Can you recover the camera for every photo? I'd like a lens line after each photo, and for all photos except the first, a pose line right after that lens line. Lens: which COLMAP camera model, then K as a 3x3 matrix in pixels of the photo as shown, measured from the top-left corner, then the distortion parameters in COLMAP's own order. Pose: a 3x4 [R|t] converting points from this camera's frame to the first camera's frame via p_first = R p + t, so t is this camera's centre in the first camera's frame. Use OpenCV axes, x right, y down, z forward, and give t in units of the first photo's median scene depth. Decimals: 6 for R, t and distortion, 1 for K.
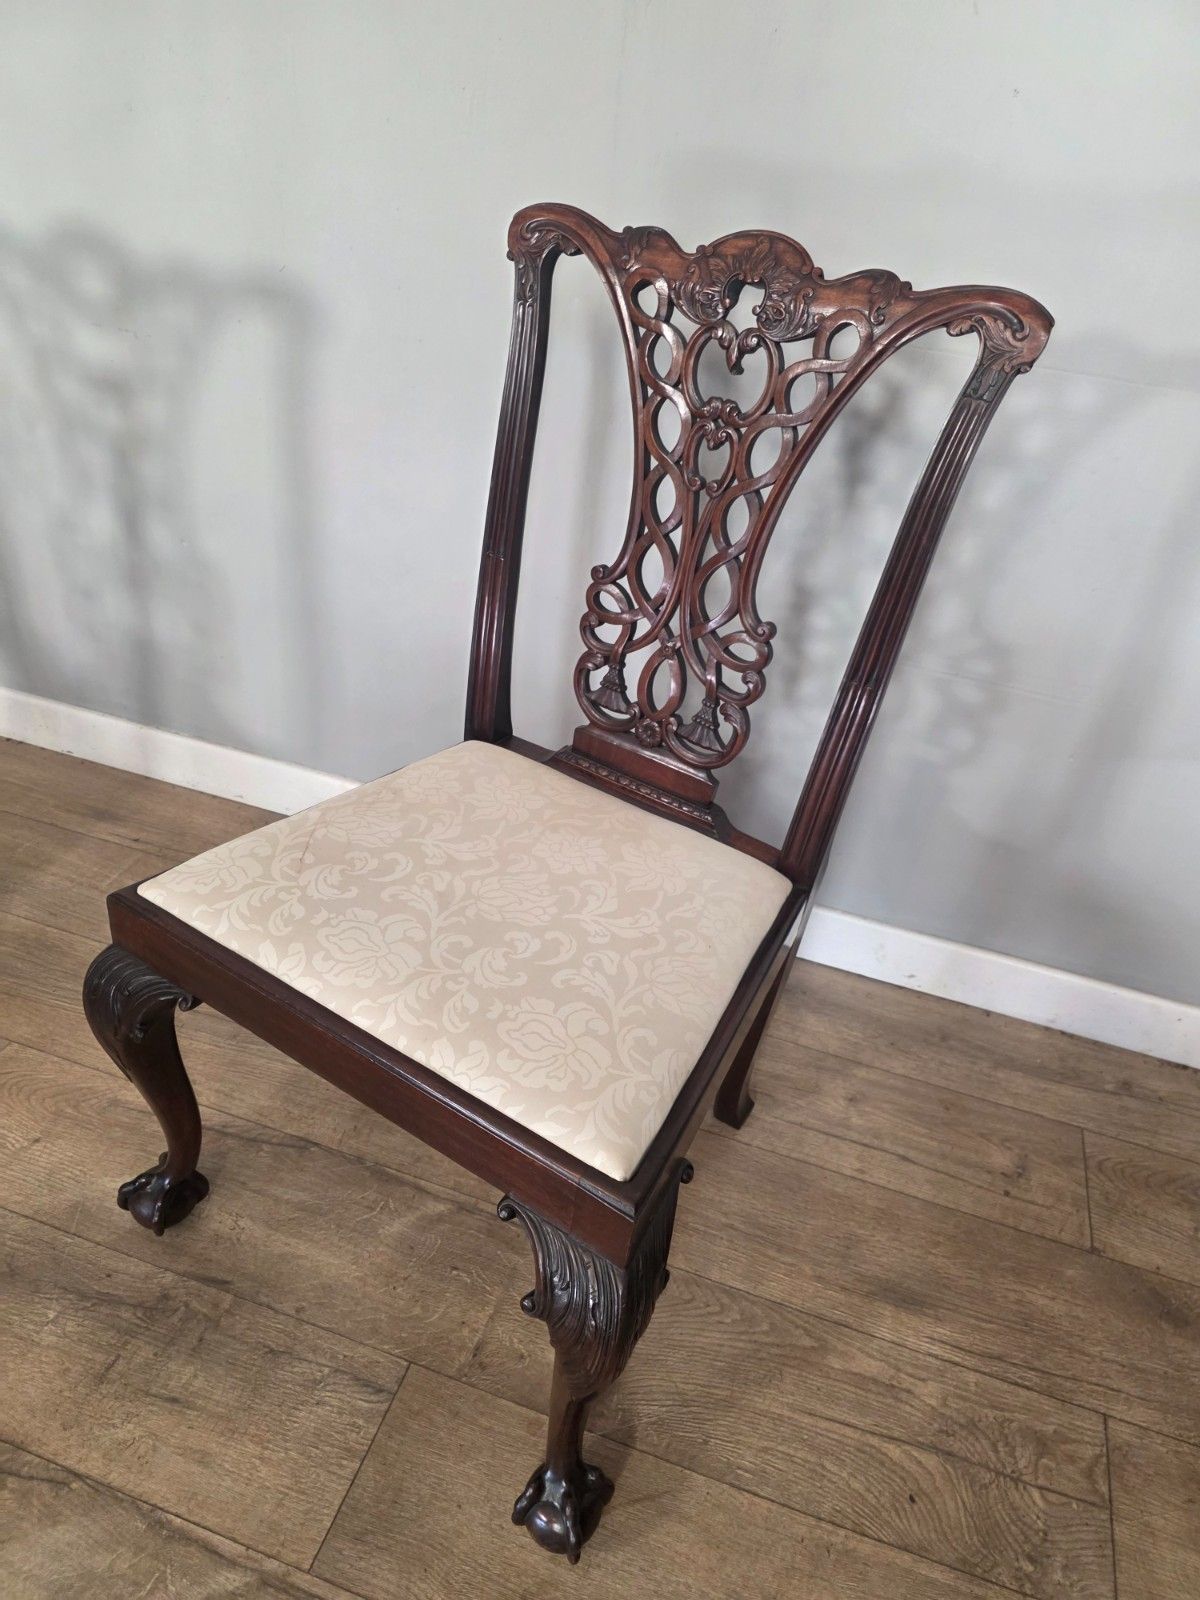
lens RADIAL K [[1088.8, 0, 598.8], [0, 1088.8, 804.6], [0, 0, 1]] dist [0.043148, -0.049065]
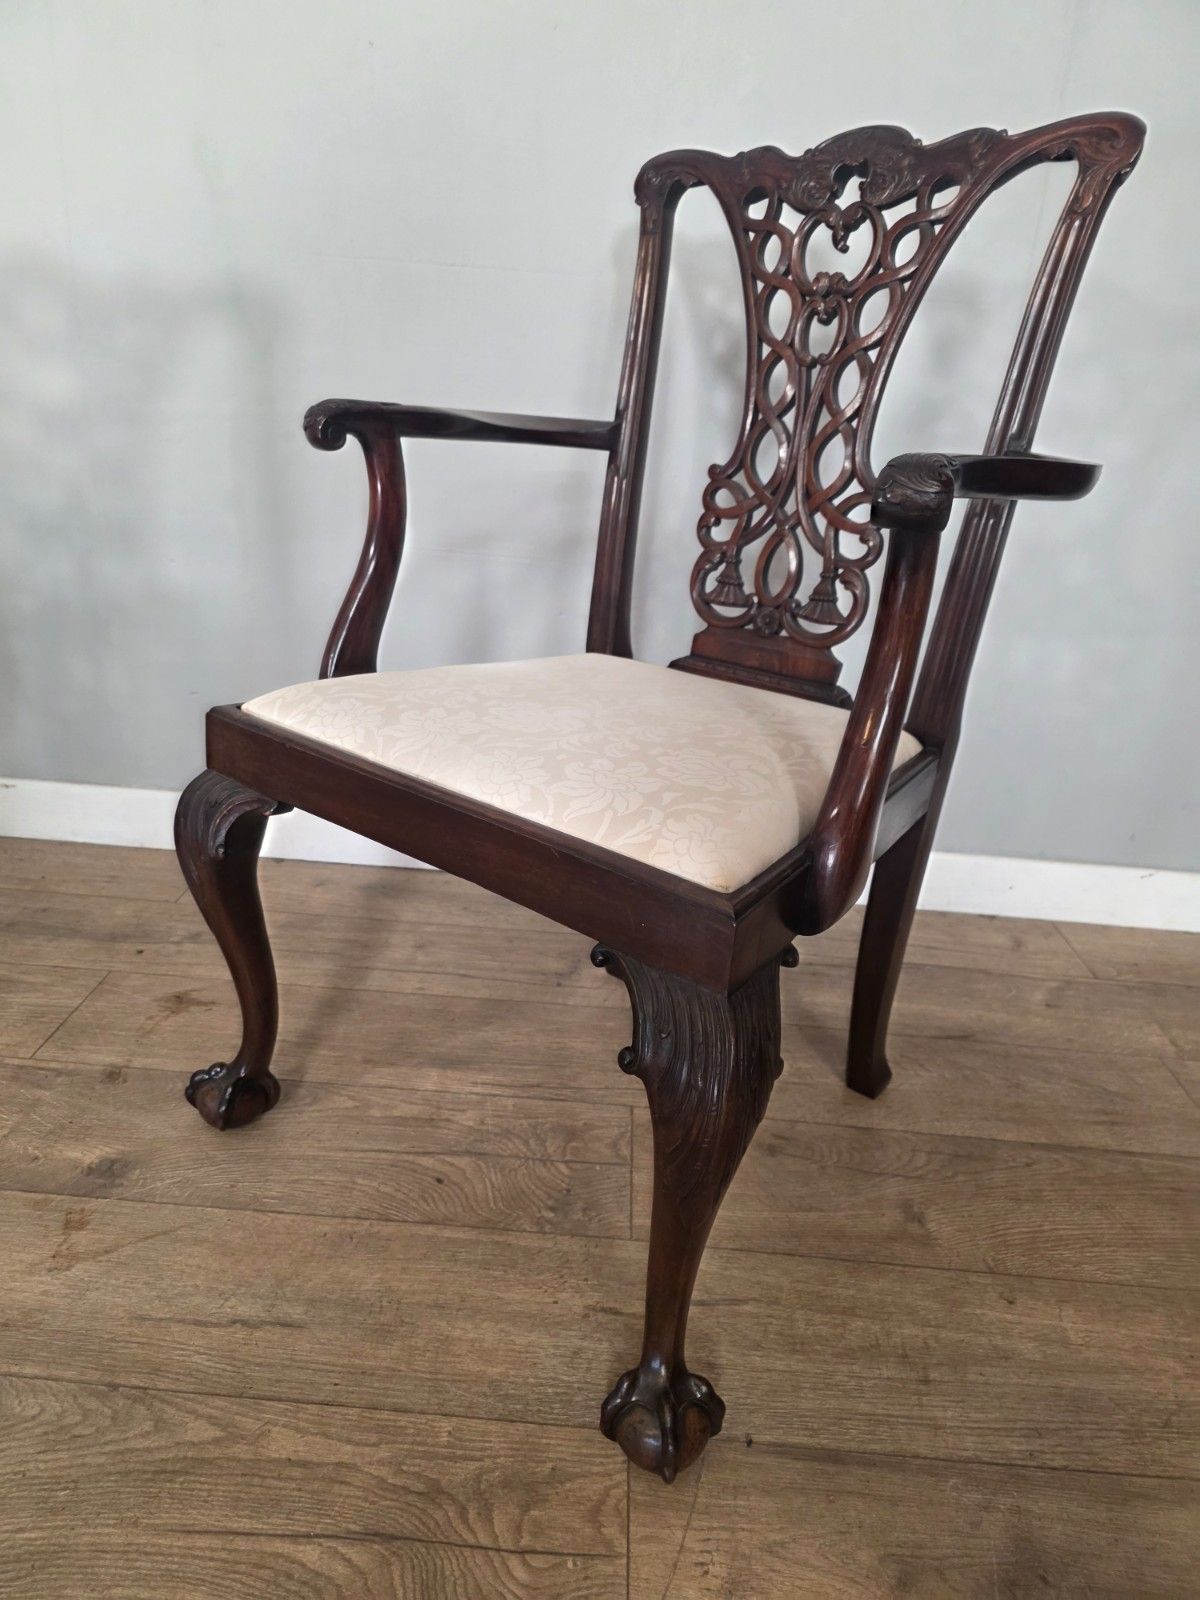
lens RADIAL K [[1088.8, 0, 586.6], [0, 1088.8, 807.9], [0, 0, 1]] dist [0.043148, -0.049065]
pose [[0.964622, -0.123456, 0.232945, 0.206228], [0.167029, 0.969809, -0.177684, 0.456417], [-0.203976, 0.210307, 0.956120, -0.072965]]
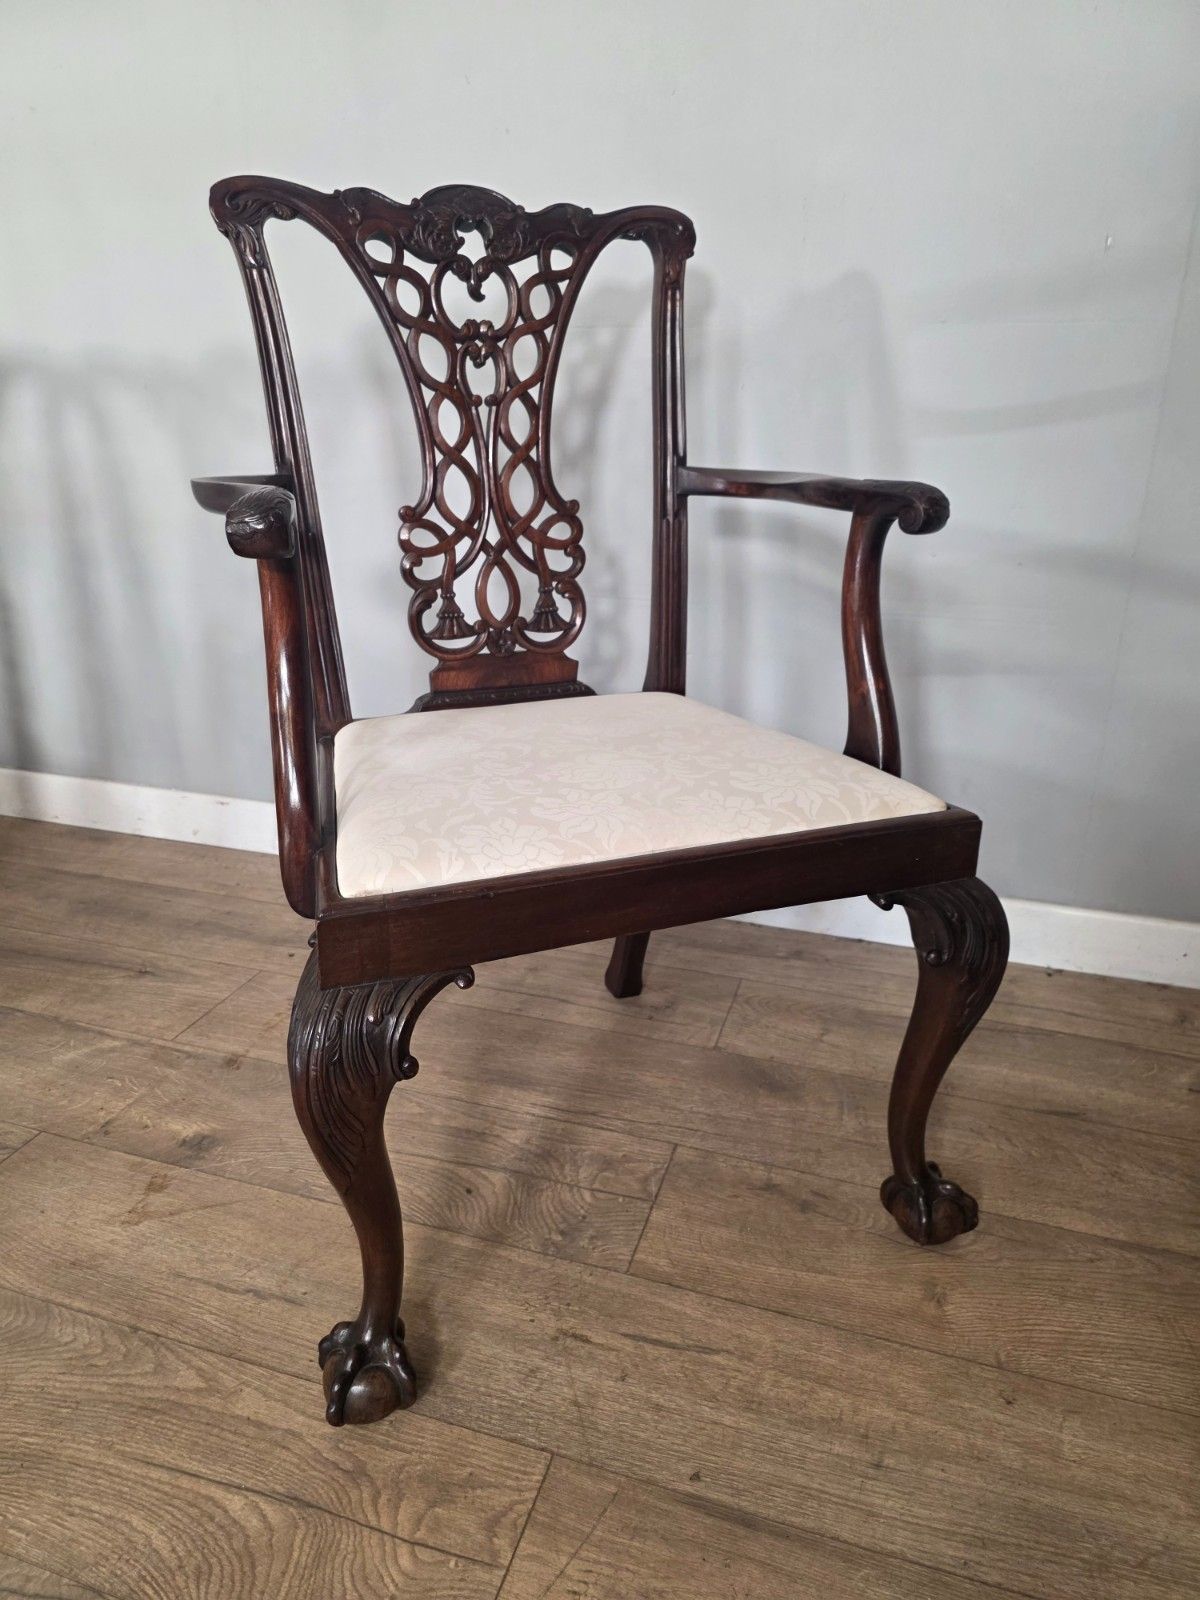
lens RADIAL K [[1088.8, 0, 593.3], [0, 1088.8, 810.0], [0, 0, 1]] dist [0.043148, -0.049065]
pose [[0.995987, -0.082072, -0.035686, 0.446081], [0.071709, 0.970434, -0.230470, 0.479505], [0.053546, 0.226987, 0.972425, -0.128578]]
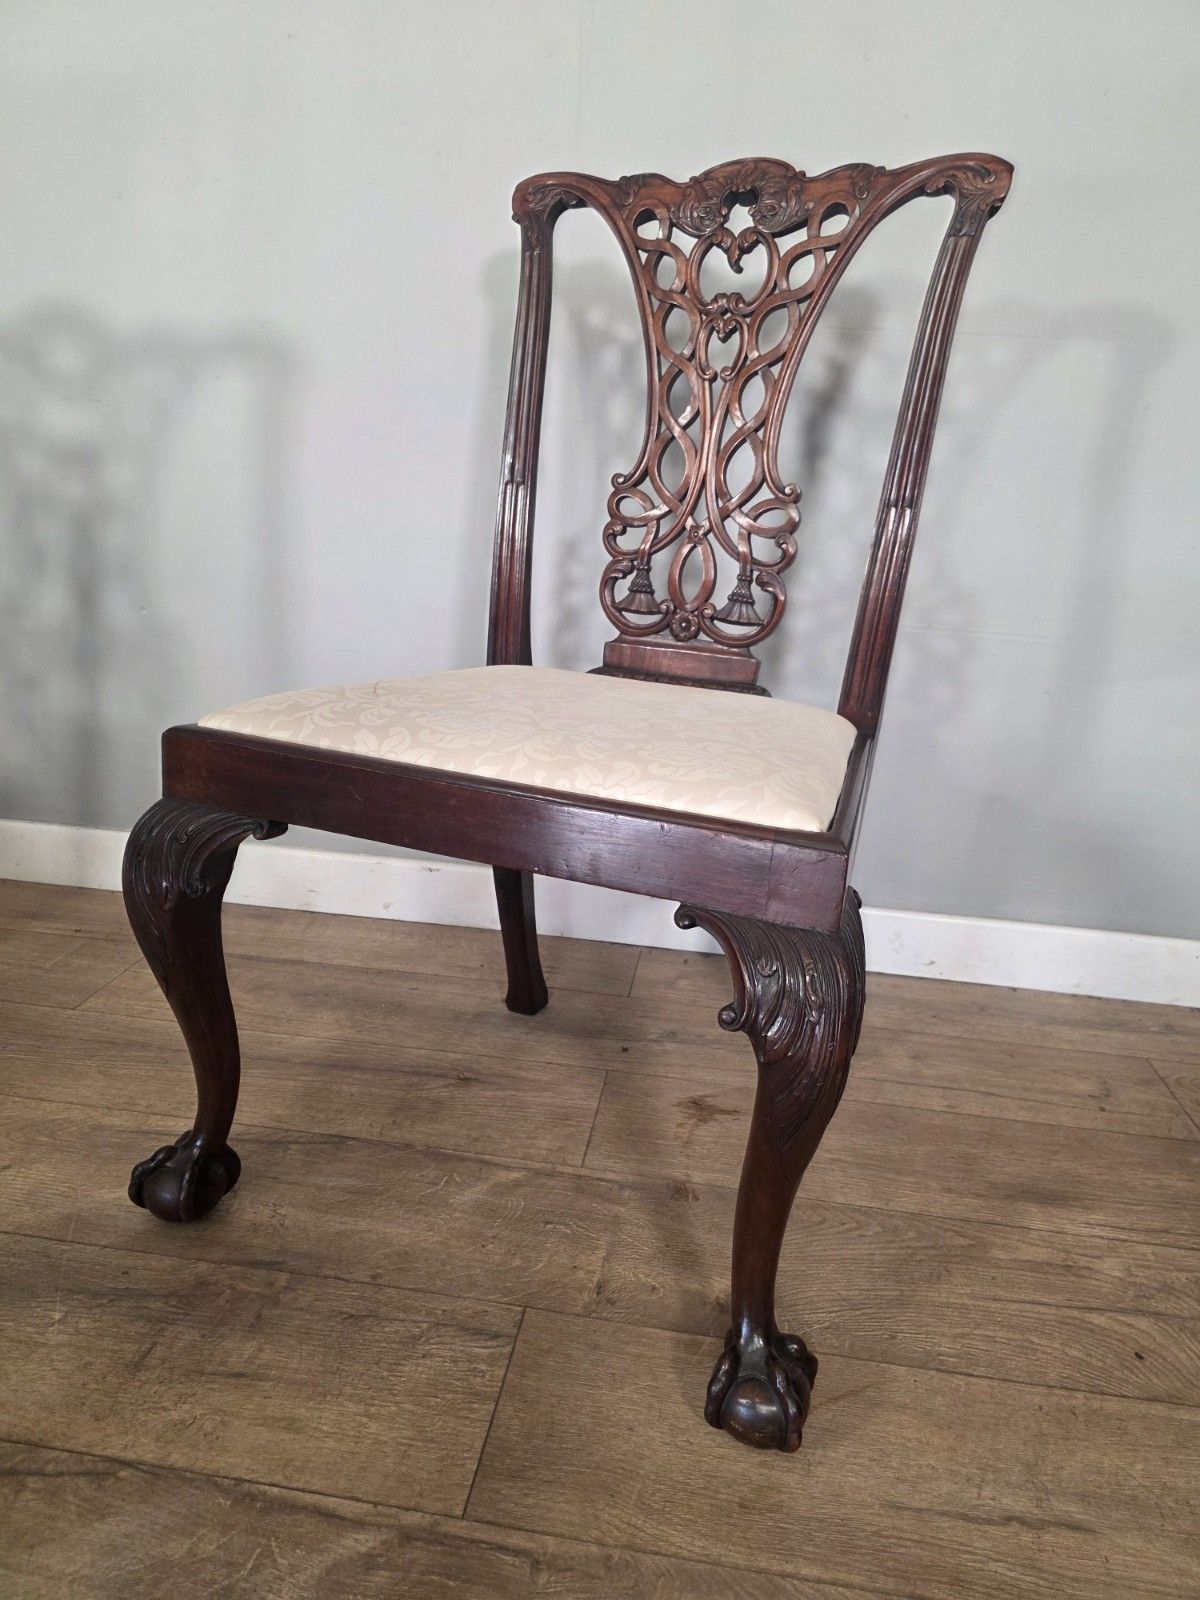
lens RADIAL K [[1088.8, 0, 606.8], [0, 1088.8, 796.0], [0, 0, 1]] dist [0.043148, -0.049065]
pose [[0.983898, -0.081706, 0.158962, -0.206524], [0.126335, 0.947055, -0.295173, 0.389451], [-0.126428, 0.310502, 0.942128, 0.104221]]
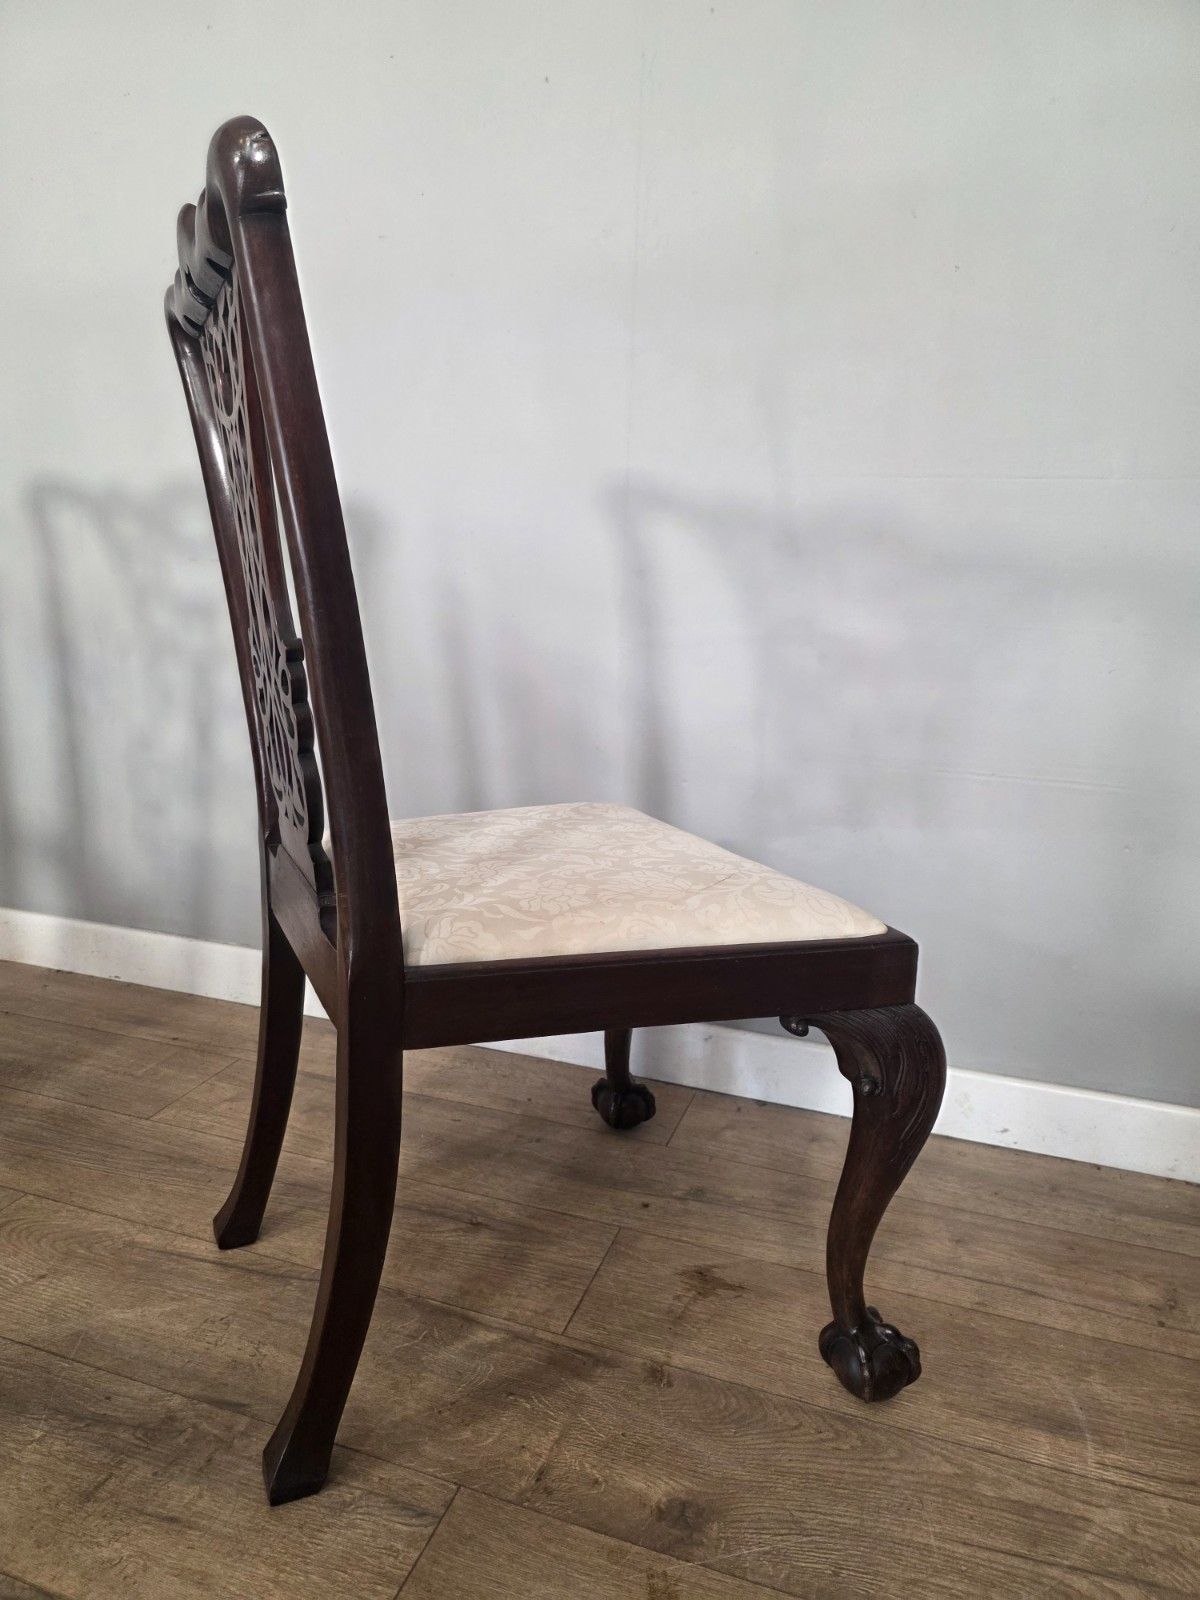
lens RADIAL K [[1088.8, 0, 585.2], [0, 1088.8, 800.3], [0, 0, 1]] dist [0.043148, -0.049065]
pose [[0.998174, -0.051555, -0.031461, -0.026386], [0.035820, 0.924740, -0.378911, 0.343834], [0.048628, 0.377092, 0.924898, 0.056719]]
